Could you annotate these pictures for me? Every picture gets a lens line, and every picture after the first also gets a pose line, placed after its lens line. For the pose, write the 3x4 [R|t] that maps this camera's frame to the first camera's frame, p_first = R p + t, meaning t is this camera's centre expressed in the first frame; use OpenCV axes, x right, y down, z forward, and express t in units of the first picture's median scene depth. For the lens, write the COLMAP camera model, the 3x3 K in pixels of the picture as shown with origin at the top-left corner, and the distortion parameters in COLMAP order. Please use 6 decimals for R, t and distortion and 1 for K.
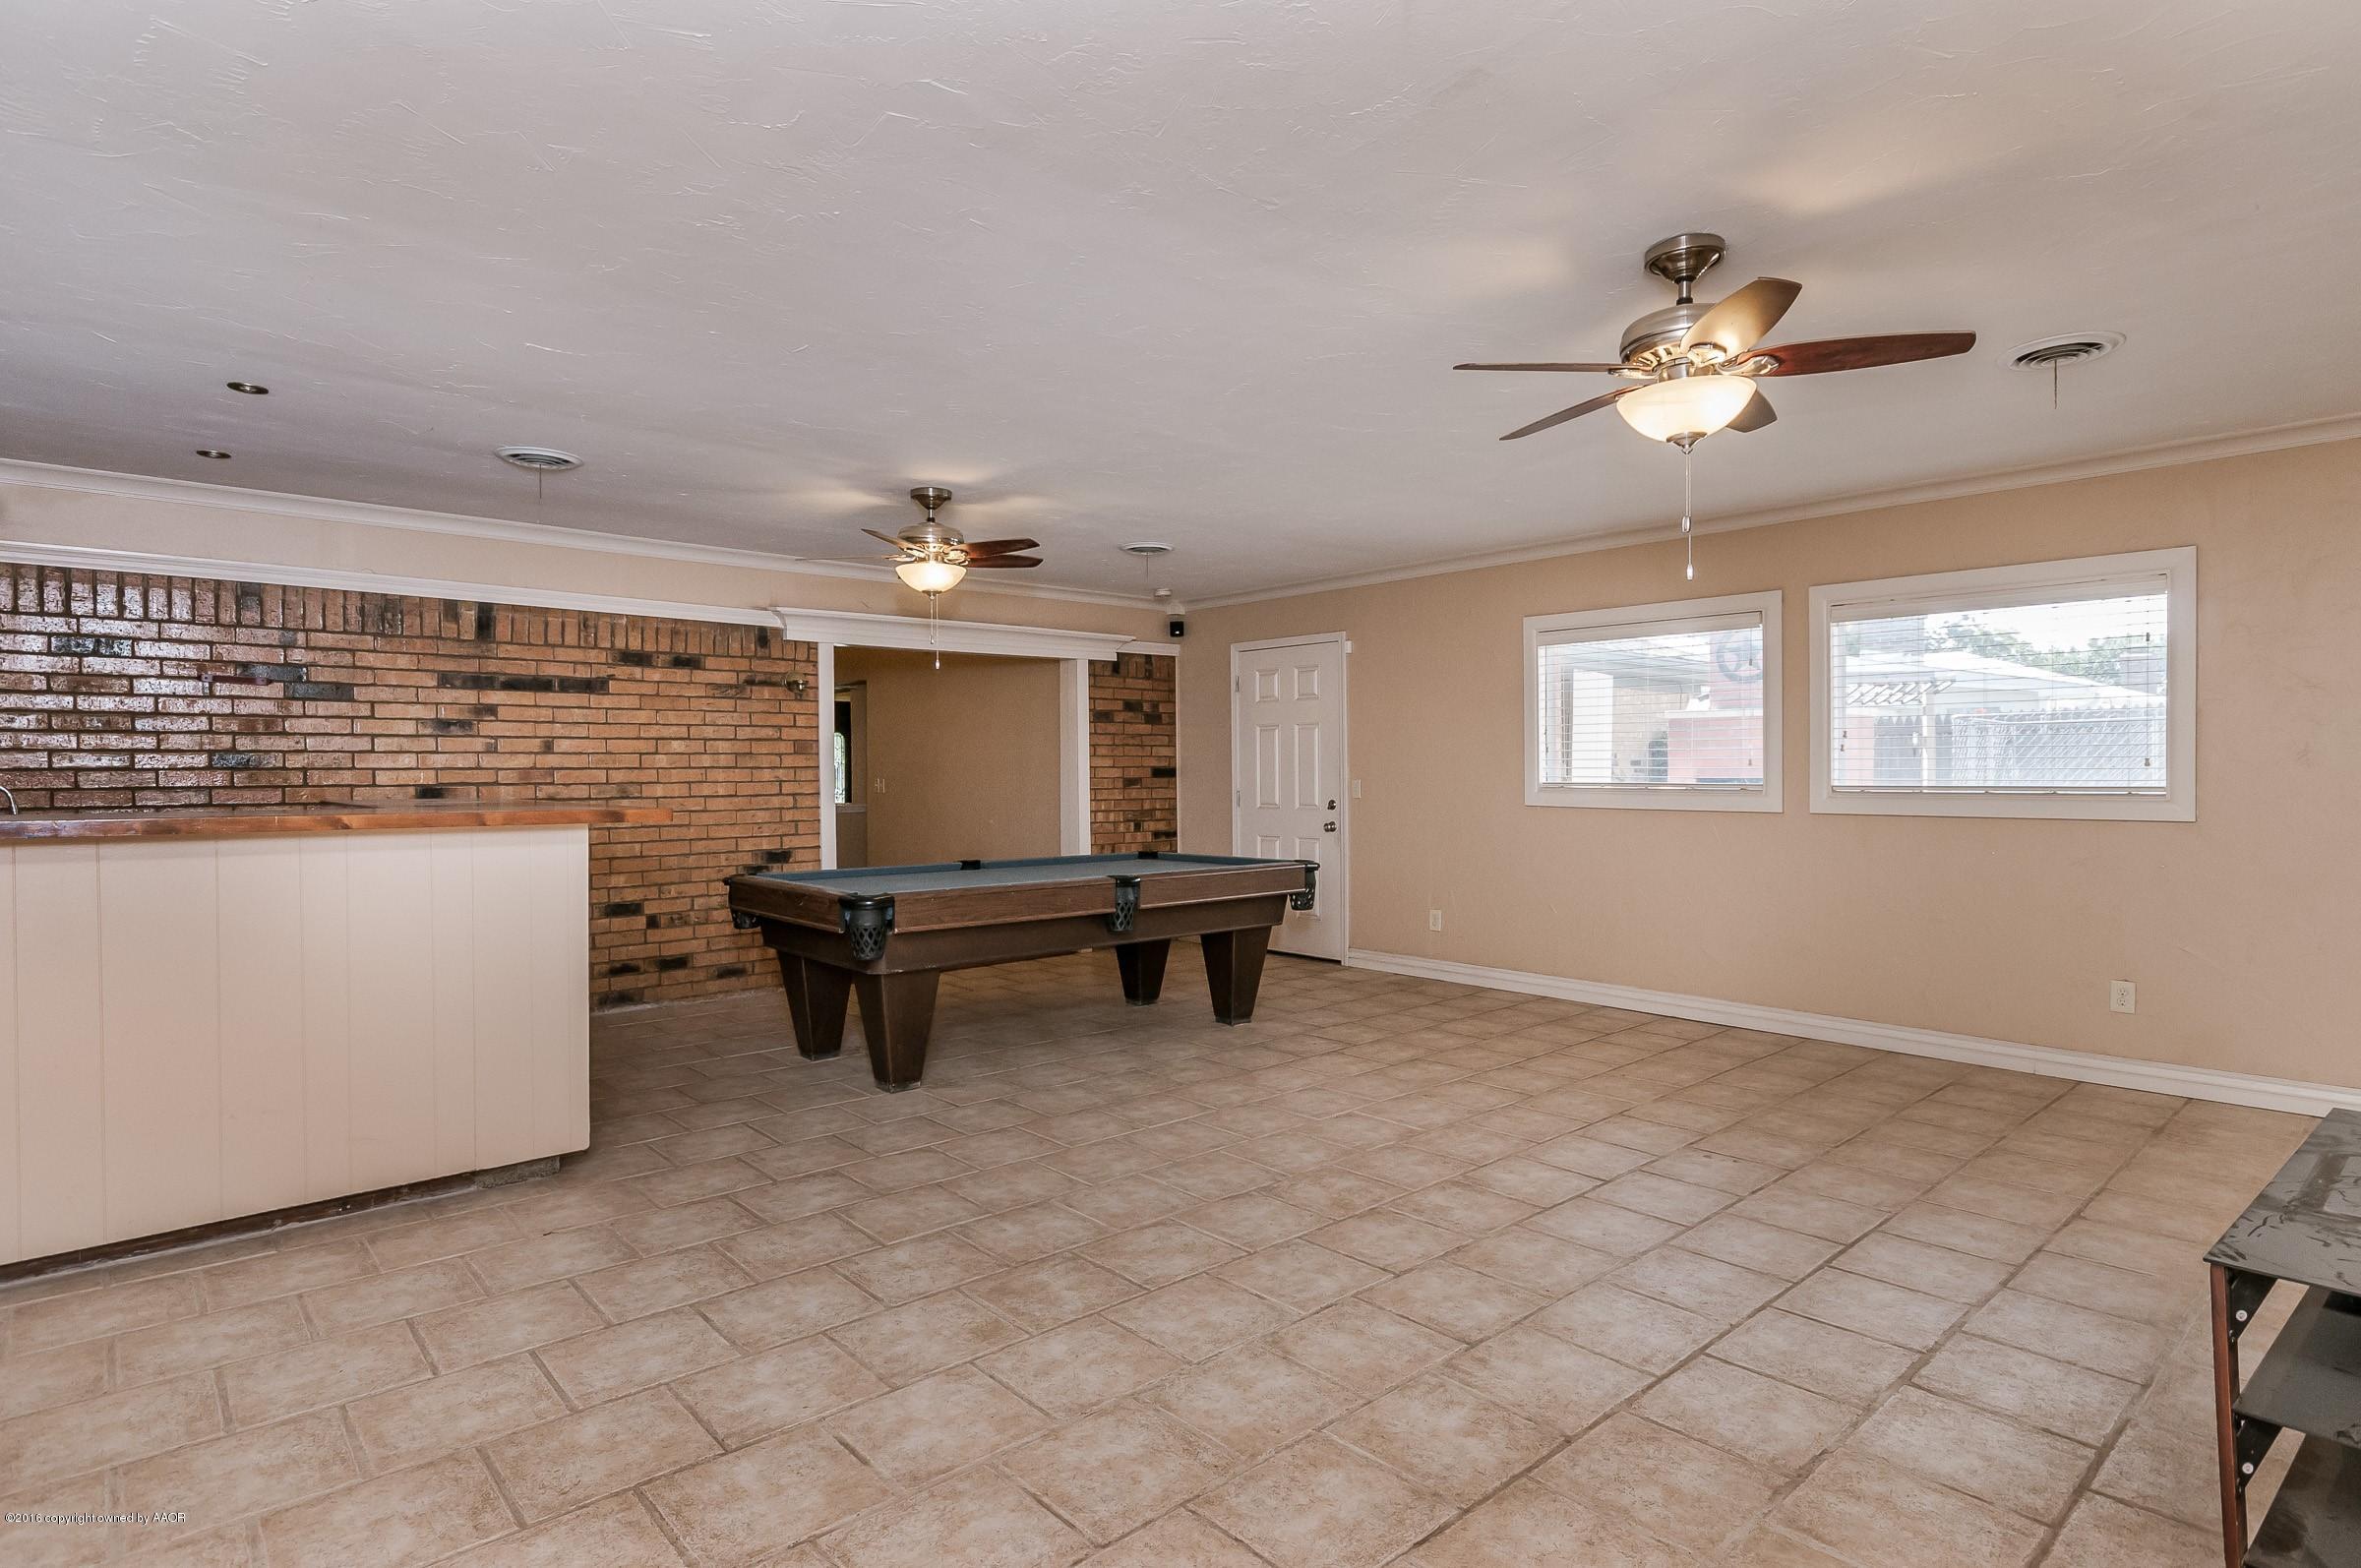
lens RADIAL K [[1225.3, 0, 1180.5], [0, 1225.3, 784.0], [0, 0, 1]] dist [-0.002715, -0.000440]
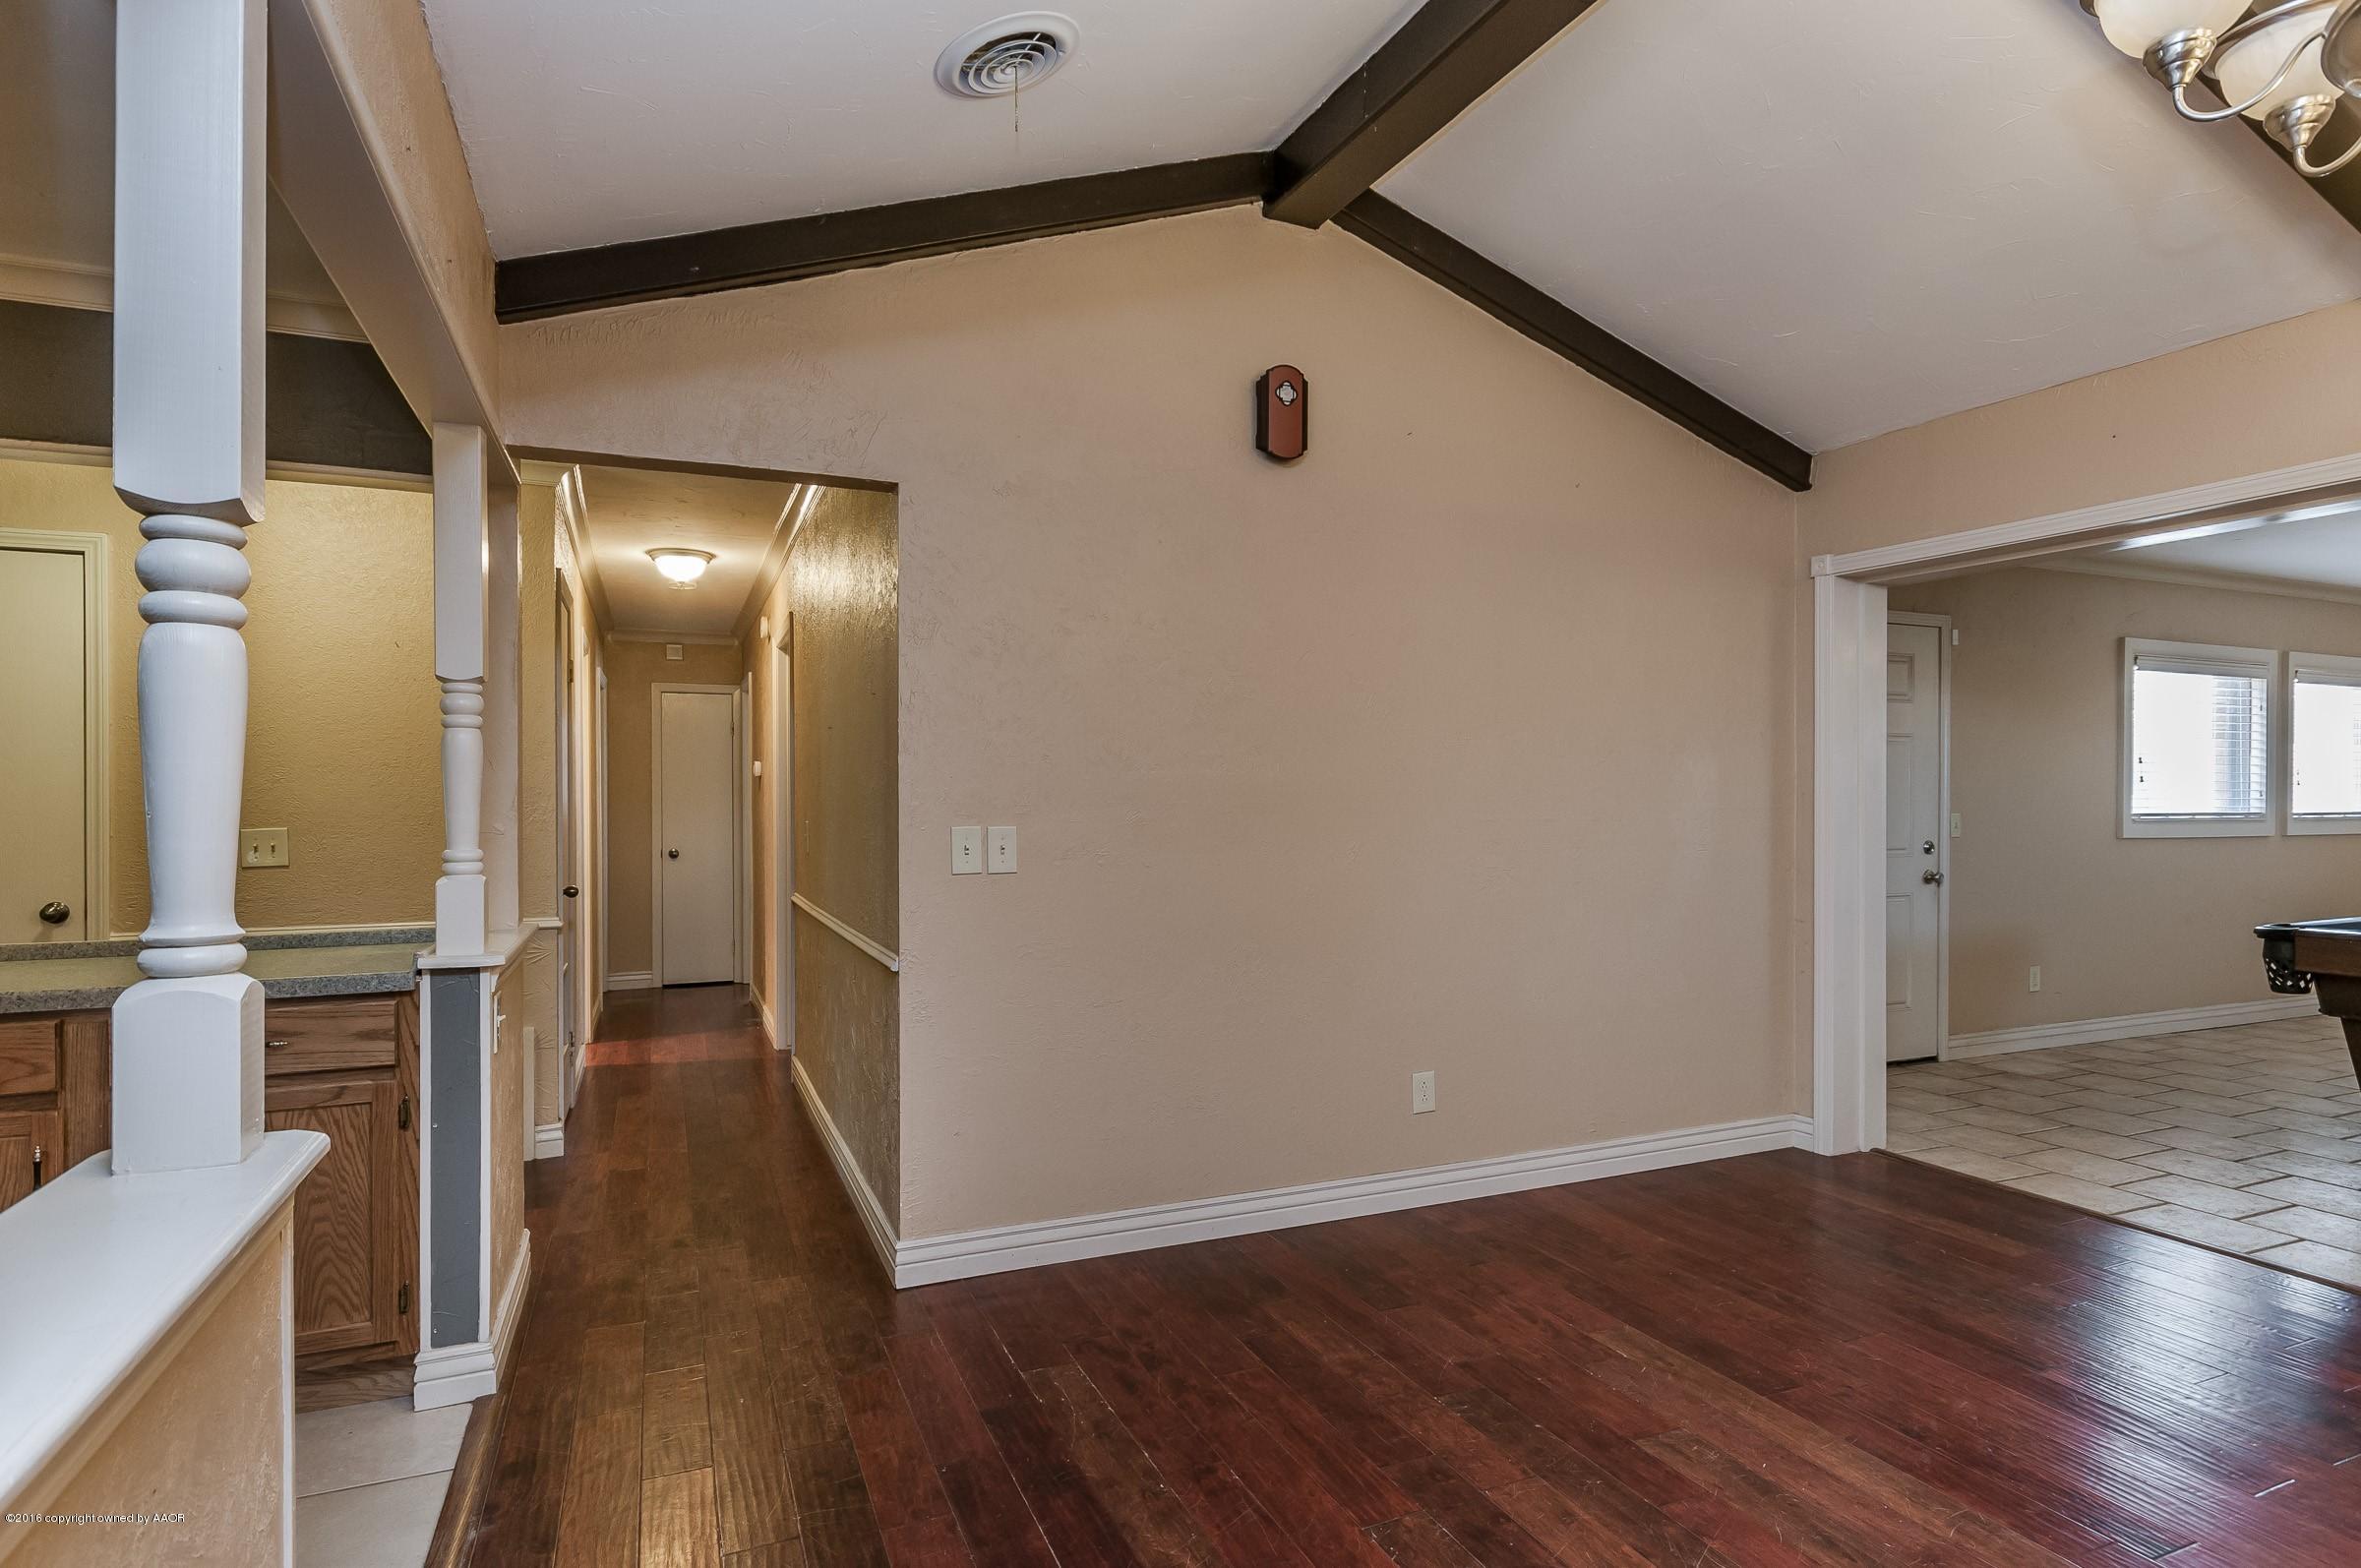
lens RADIAL K [[1225.3, 0, 1180.5], [0, 1225.3, 784.0], [0, 0, 1]] dist [-0.002715, -0.000440]
pose [[0.317473, 0.014325, 0.948159, -0.857289], [0.011095, 0.999761, -0.018819, -0.015100], [-0.948202, 0.016494, 0.317238, 1.412659]]
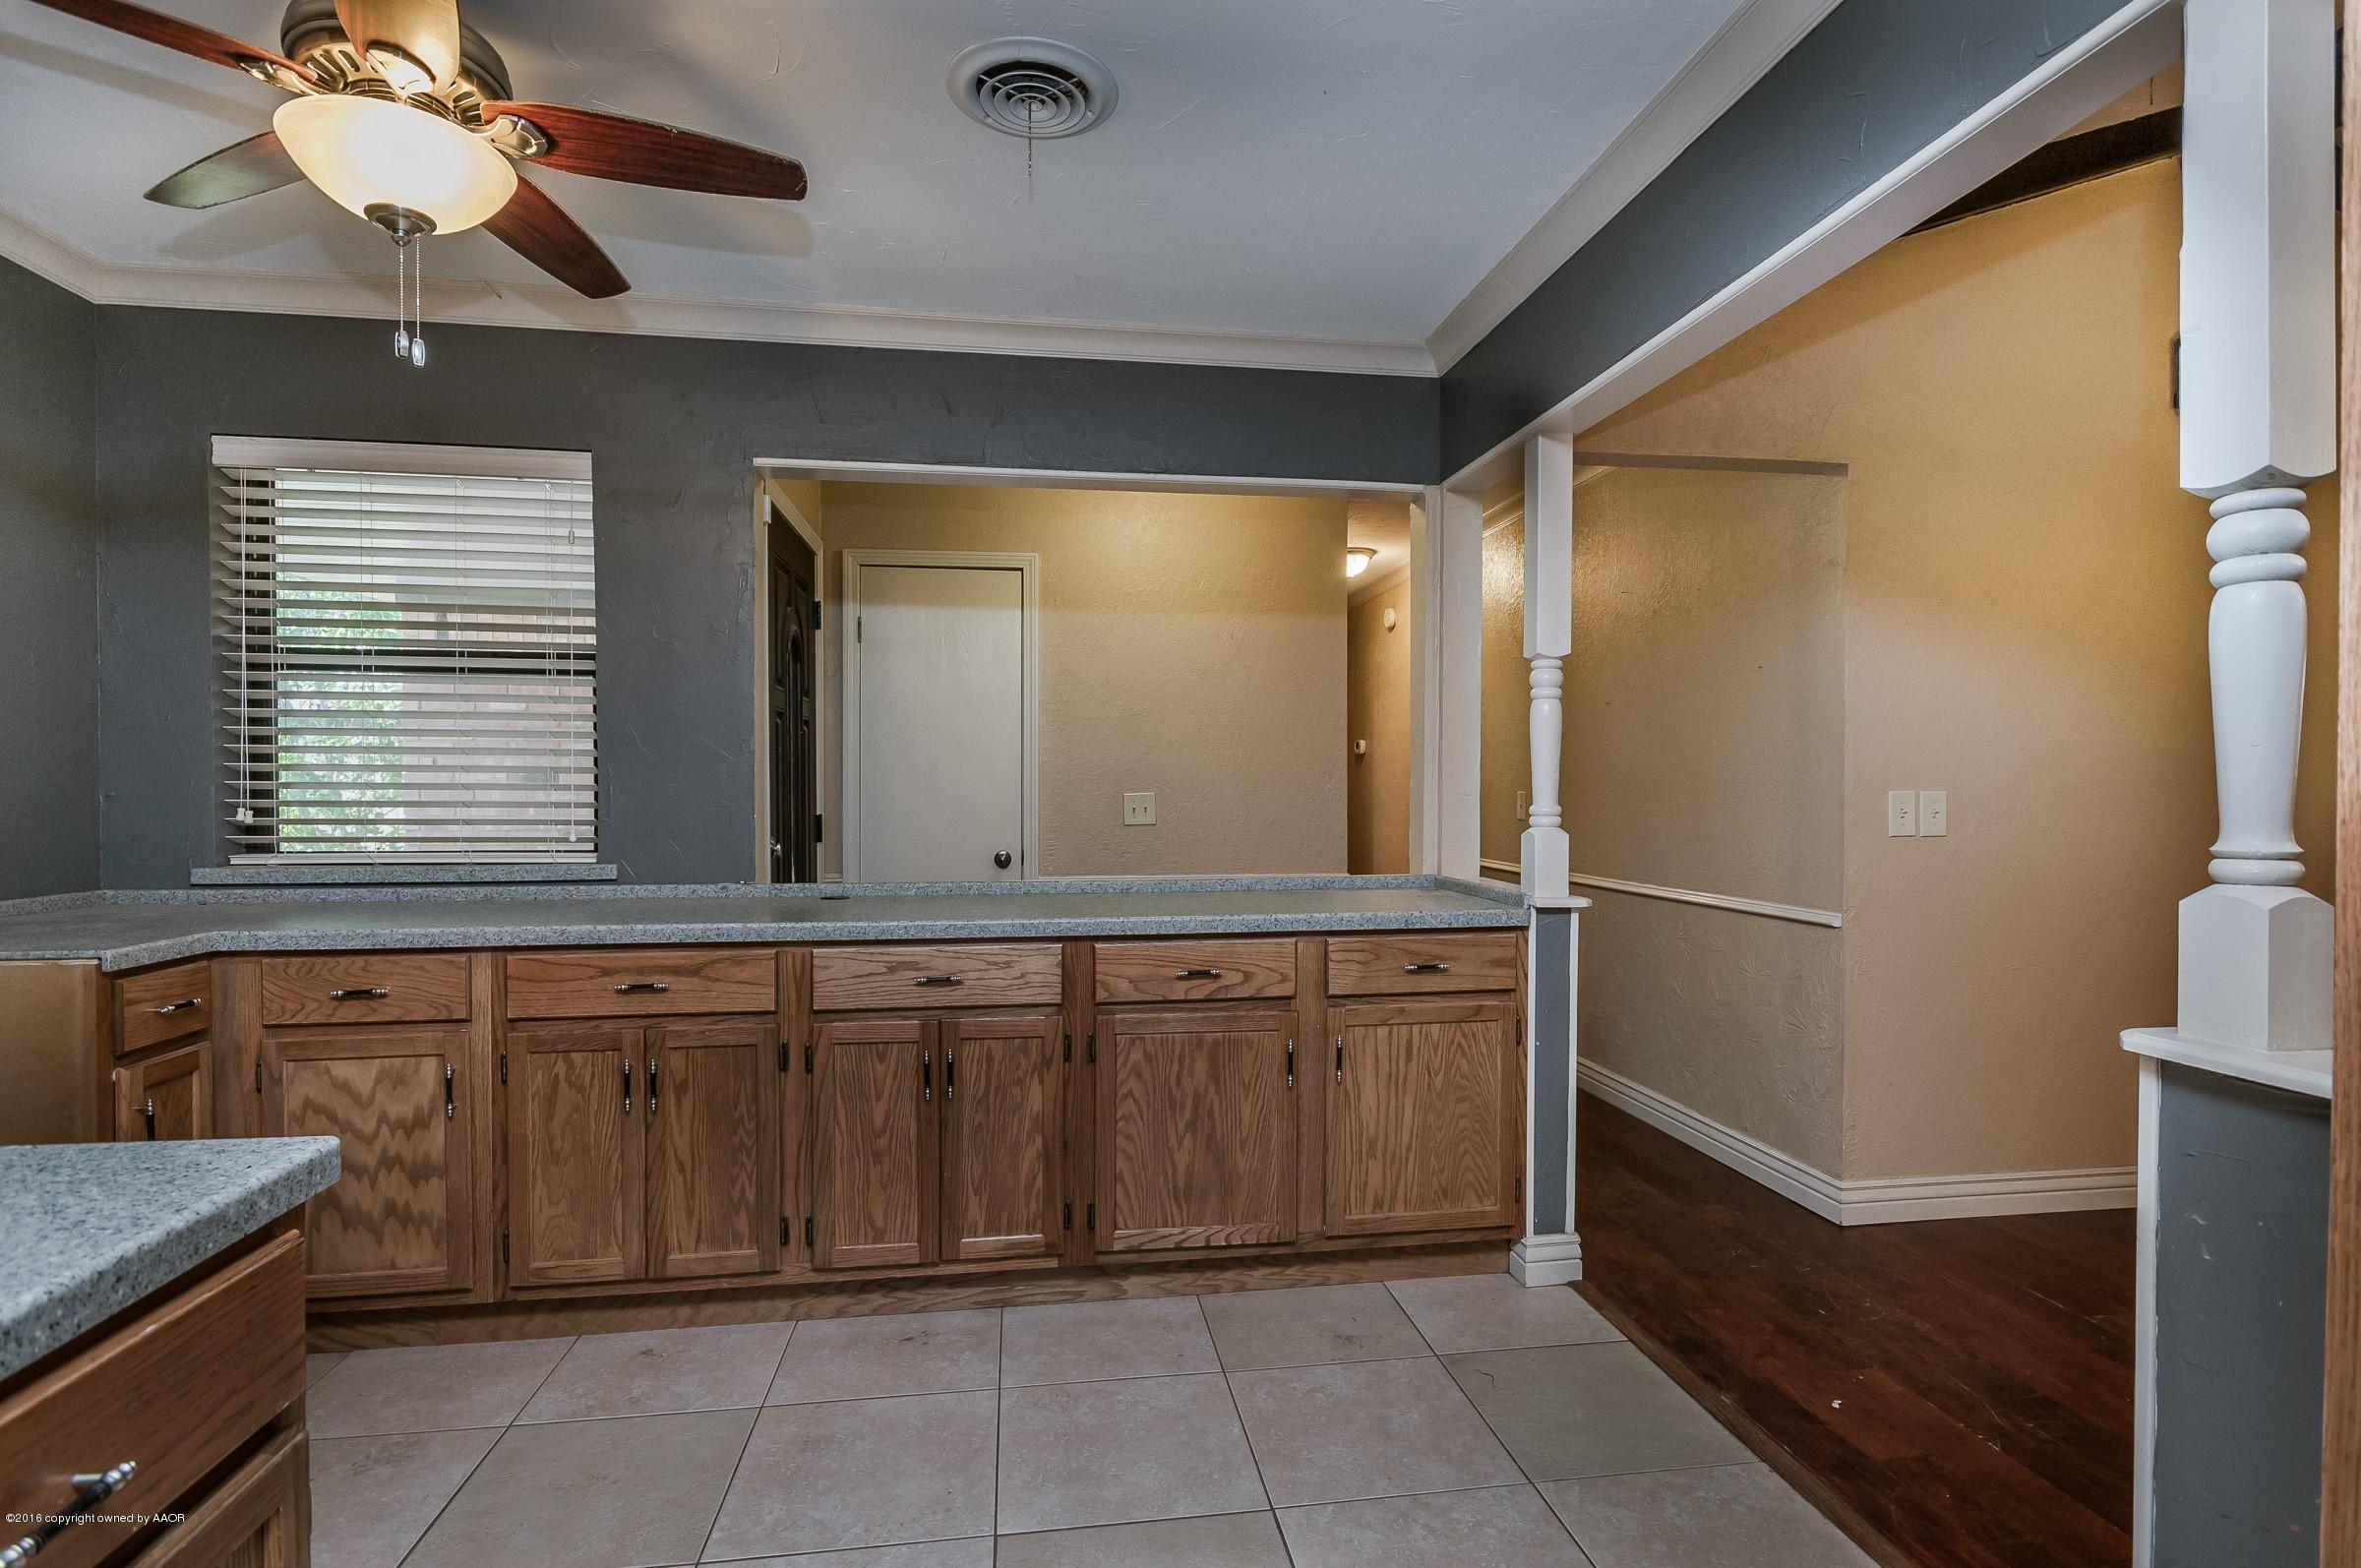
lens RADIAL K [[1166.5, 0, 1180.5], [0, 1166.5, 784.0], [0, 0, 1]] dist [-0.000676, 0.000023]
pose [[0.548306, 0.002156, 0.836275, -1.240273], [0.006080, 0.999960, -0.006564, -0.000063], [-0.836255, 0.008684, 0.548271, 2.045645]]
